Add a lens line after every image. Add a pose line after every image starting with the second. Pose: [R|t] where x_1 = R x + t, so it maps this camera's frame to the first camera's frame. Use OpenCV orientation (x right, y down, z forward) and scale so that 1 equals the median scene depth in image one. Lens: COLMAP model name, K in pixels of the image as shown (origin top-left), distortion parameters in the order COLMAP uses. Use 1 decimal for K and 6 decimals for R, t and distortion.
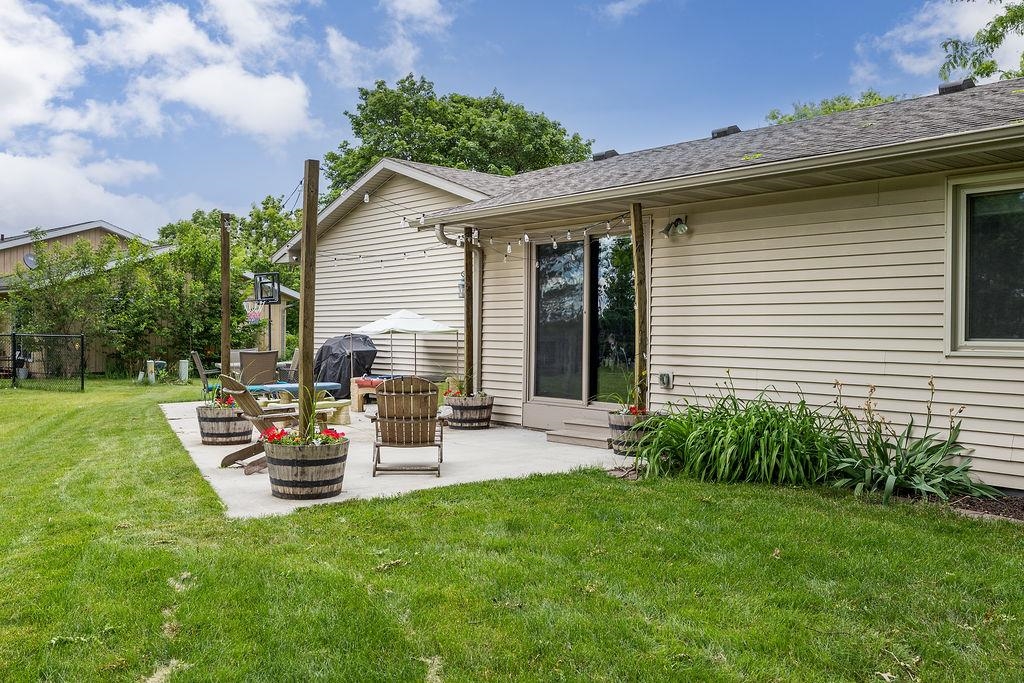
lens RADIAL K [[921.7, 0, 512.2], [0, 921.7, 340.8], [0, 0, 1]] dist [-0.016351, -0.002084]
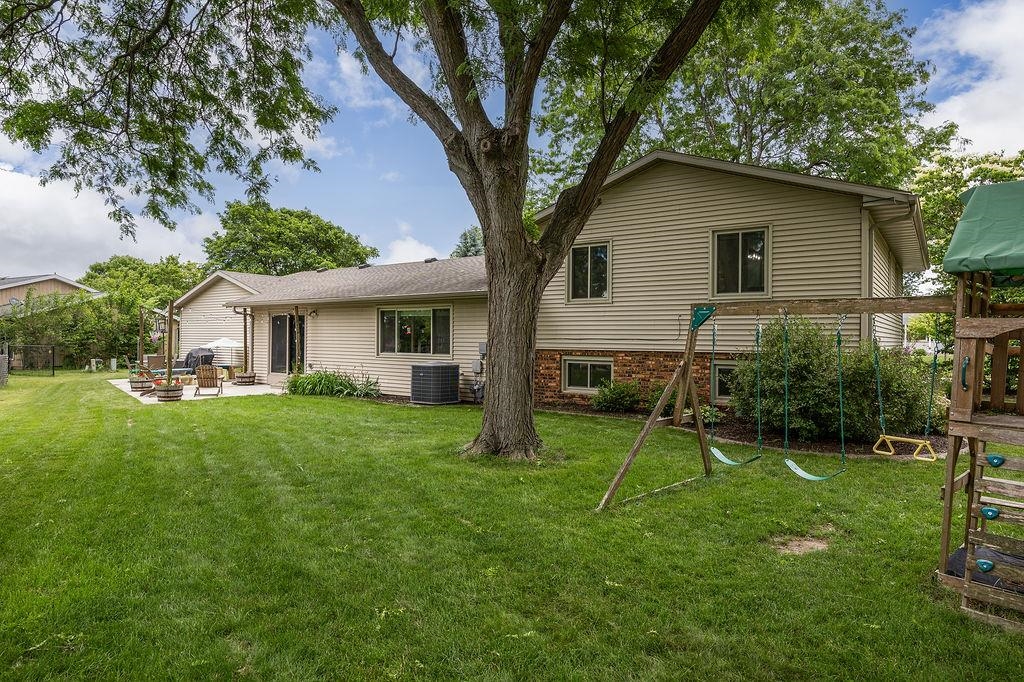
lens RADIAL K [[620.9, 0, 511.9], [0, 620.9, 342.2], [0, 0, 1]] dist [0.002385, 0.001958]
pose [[0.971570, -0.002516, 0.236738, 0.205922], [0.002338, 0.999997, 0.001033, -0.019939], [-0.236740, -0.000450, 0.971573, -0.676852]]
